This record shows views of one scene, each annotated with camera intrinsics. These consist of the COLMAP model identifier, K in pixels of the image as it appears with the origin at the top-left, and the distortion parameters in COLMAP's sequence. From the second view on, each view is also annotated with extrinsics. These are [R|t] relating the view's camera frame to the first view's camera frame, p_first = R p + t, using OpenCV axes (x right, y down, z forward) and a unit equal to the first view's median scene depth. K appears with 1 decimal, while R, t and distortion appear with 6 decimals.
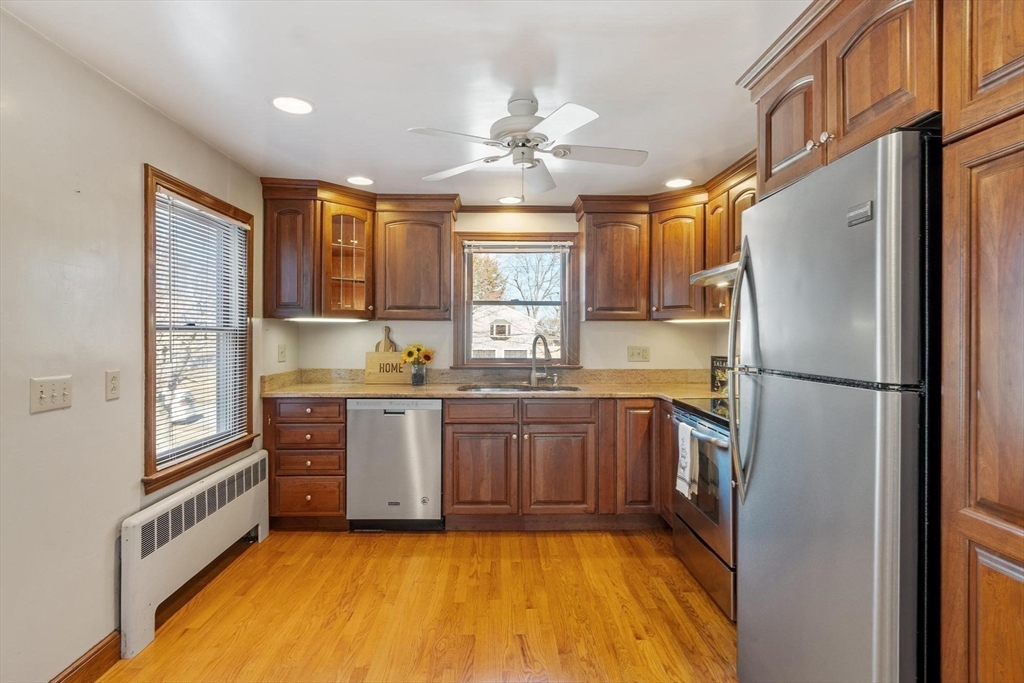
lens RADIAL K [[520.8, 0, 511.3], [0, 520.8, 335.1], [0, 0, 1]] dist [-0.000945, 0.000158]
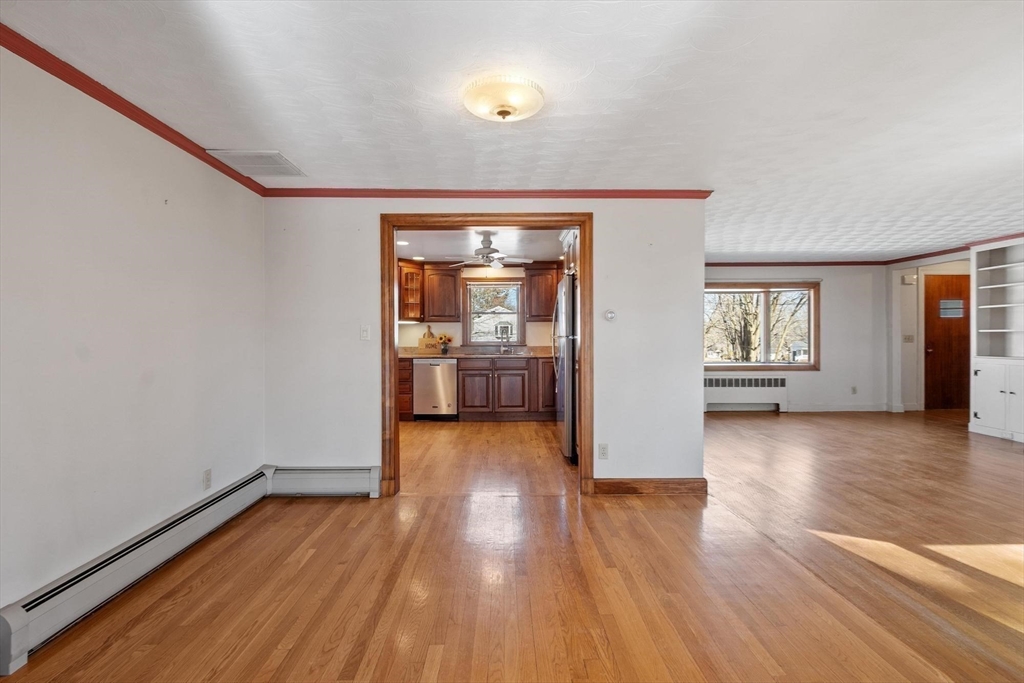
lens RADIAL K [[478.6, 0, 512.0], [0, 478.6, 341.5], [0, 0, 1]] dist [0.001756, 0.000116]
pose [[0.999937, -0.006527, -0.009172, 0.105385], [0.006639, 0.999902, 0.012310, 0.027182], [0.009090, -0.012370, 0.999882, -0.907208]]
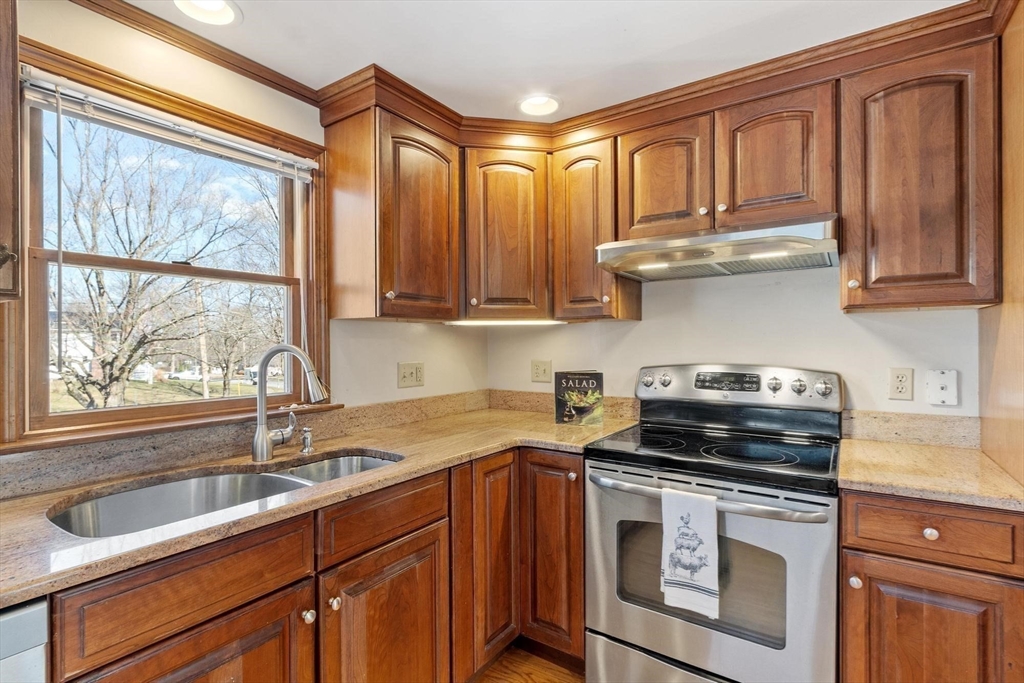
lens RADIAL K [[491.8, 0, 507.3], [0, 491.8, 345.4], [0, 0, 1]] dist [0.001003, -0.000425]
pose [[0.596131, -0.009506, 0.802831, -0.175308], [0.010642, 0.999936, 0.003937, 0.000178], [-0.802816, 0.006197, 0.596194, 0.619141]]
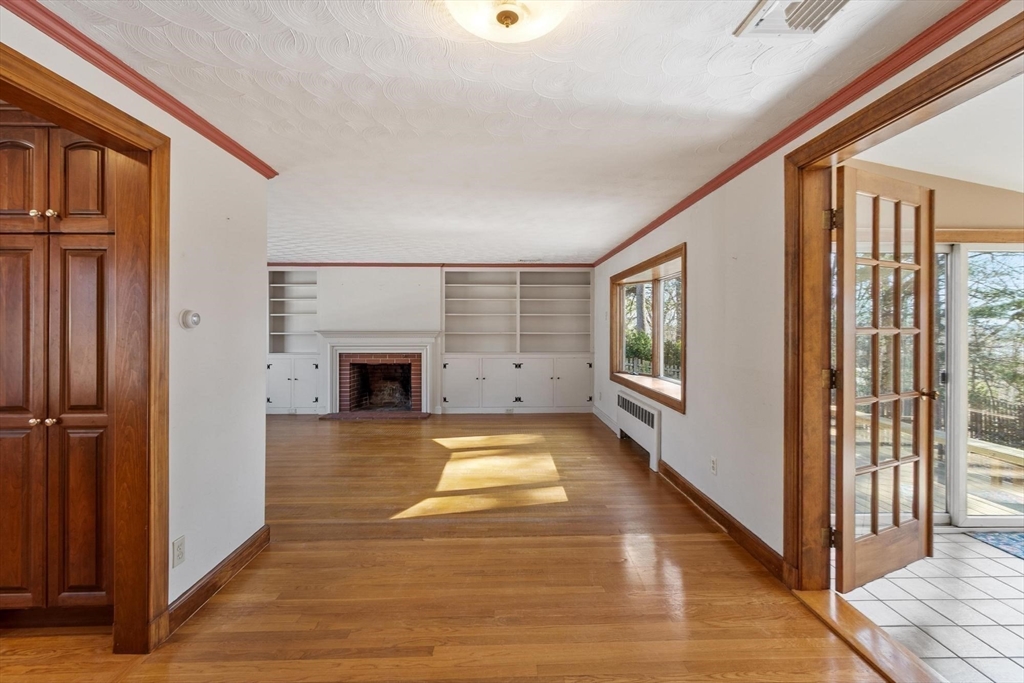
lens RADIAL K [[451.0, 0, 511.9], [0, 451.0, 328.4], [0, 0, 1]] dist [0.000360, 0.000380]
pose [[-0.002381, -0.001945, 0.999995, -0.267630], [0.000118, 0.999998, 0.001945, -0.003212], [-0.999997, 0.000122, -0.002381, -0.310869]]
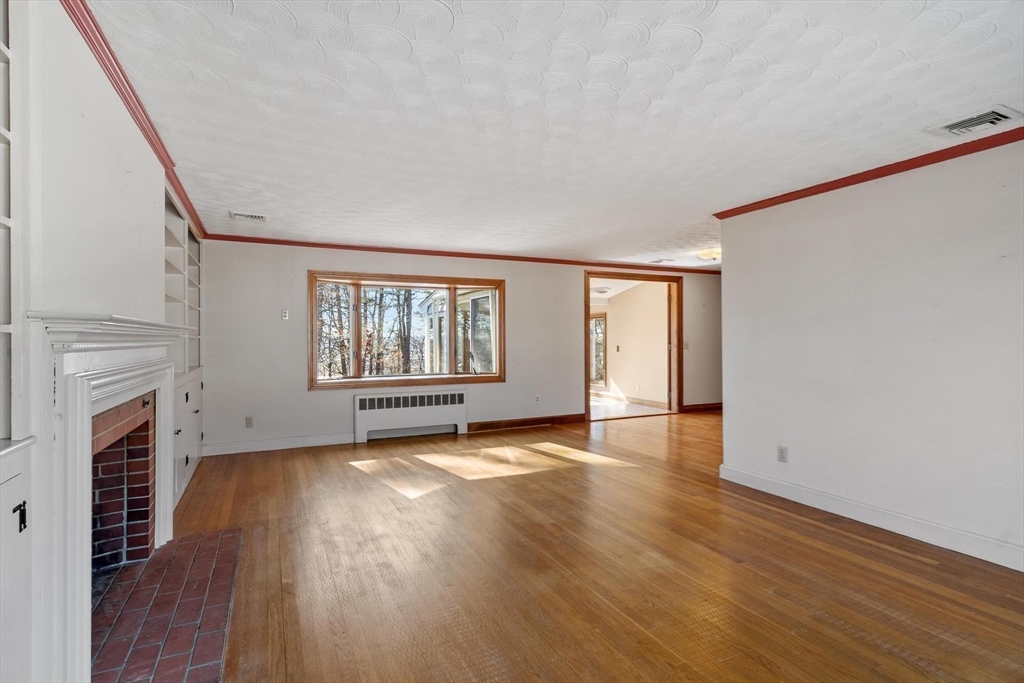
lens RADIAL K [[500.5, 0, 507.6], [0, 500.5, 336.4], [0, 0, 1]] dist [0.001861, -0.000011]
pose [[-0.913847, -0.000878, -0.406057, 1.476344], [0.001193, 0.999988, -0.004848, 0.028598], [0.406056, -0.004915, -0.913835, 1.014219]]
